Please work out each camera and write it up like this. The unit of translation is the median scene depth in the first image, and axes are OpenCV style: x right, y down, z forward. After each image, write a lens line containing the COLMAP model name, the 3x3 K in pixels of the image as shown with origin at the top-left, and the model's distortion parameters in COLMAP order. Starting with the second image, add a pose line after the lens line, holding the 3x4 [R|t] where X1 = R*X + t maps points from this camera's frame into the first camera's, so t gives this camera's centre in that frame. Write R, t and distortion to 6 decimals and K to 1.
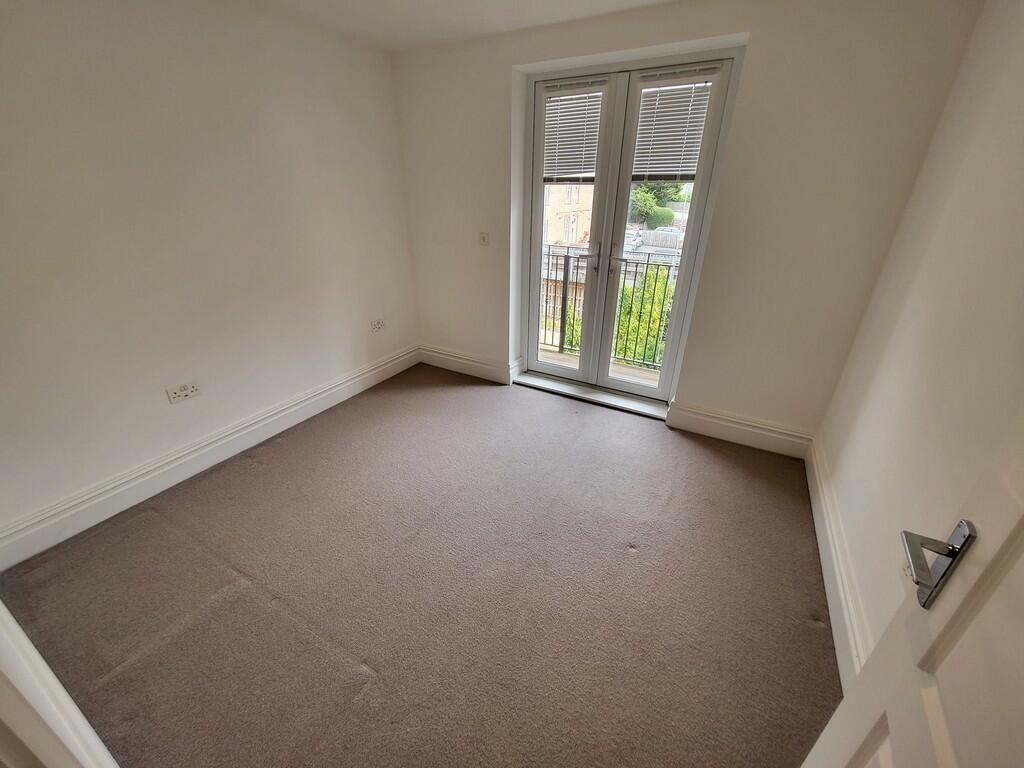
lens RADIAL K [[403.5, 0, 510.8], [0, 403.5, 377.1], [0, 0, 1]] dist [-0.000021, 0.000080]
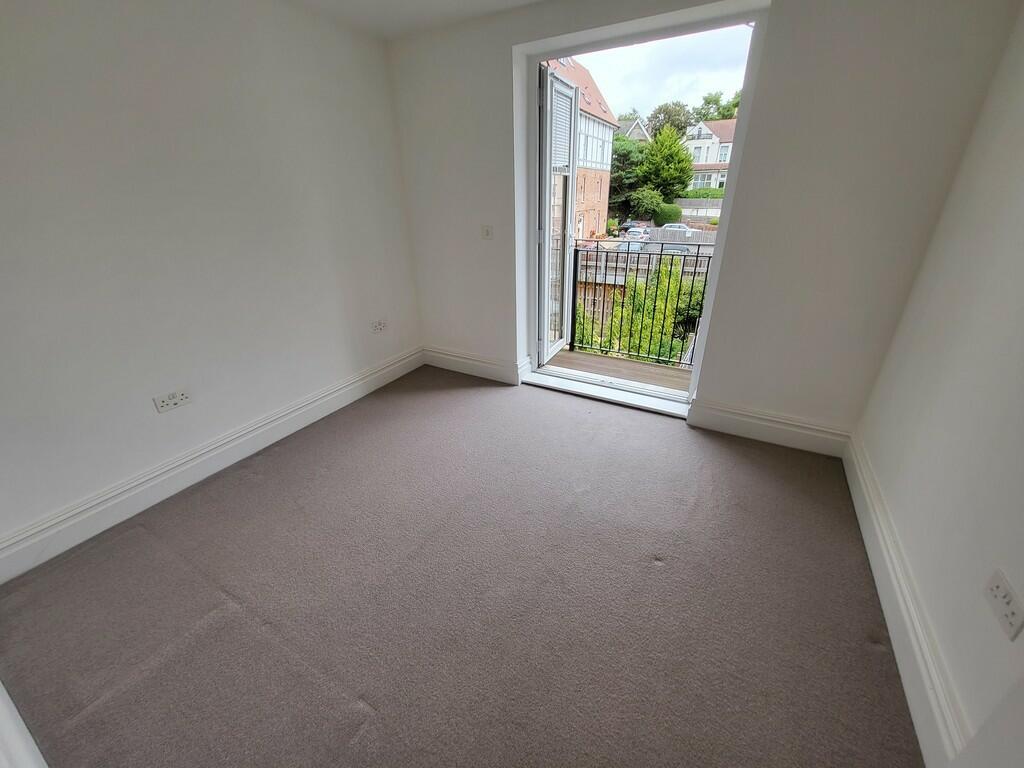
lens RADIAL K [[403.5, 0, 510.2], [0, 403.5, 378.3], [0, 0, 1]] dist [-0.000021, 0.000080]
pose [[0.999357, -0.025455, -0.025263, 0.003455], [0.025352, 0.999669, -0.004384, 0.011045], [0.025366, 0.003741, 0.999671, 0.086443]]
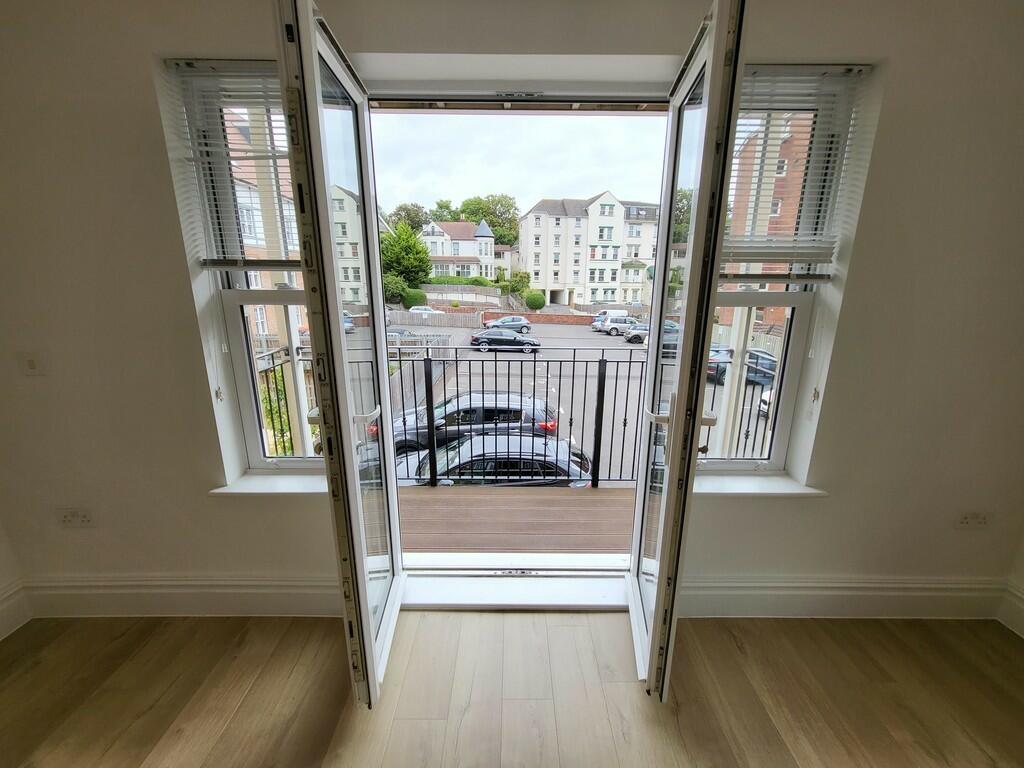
lens RADIAL K [[403.5, 0, 514.8], [0, 403.5, 377.6], [0, 0, 1]] dist [-0.000021, 0.000080]
pose [[0.873917, -0.123925, 0.470013, 1.950969], [0.206484, 0.970019, -0.128167, -0.045239], [-0.440039, 0.209057, 0.873305, 0.000422]]
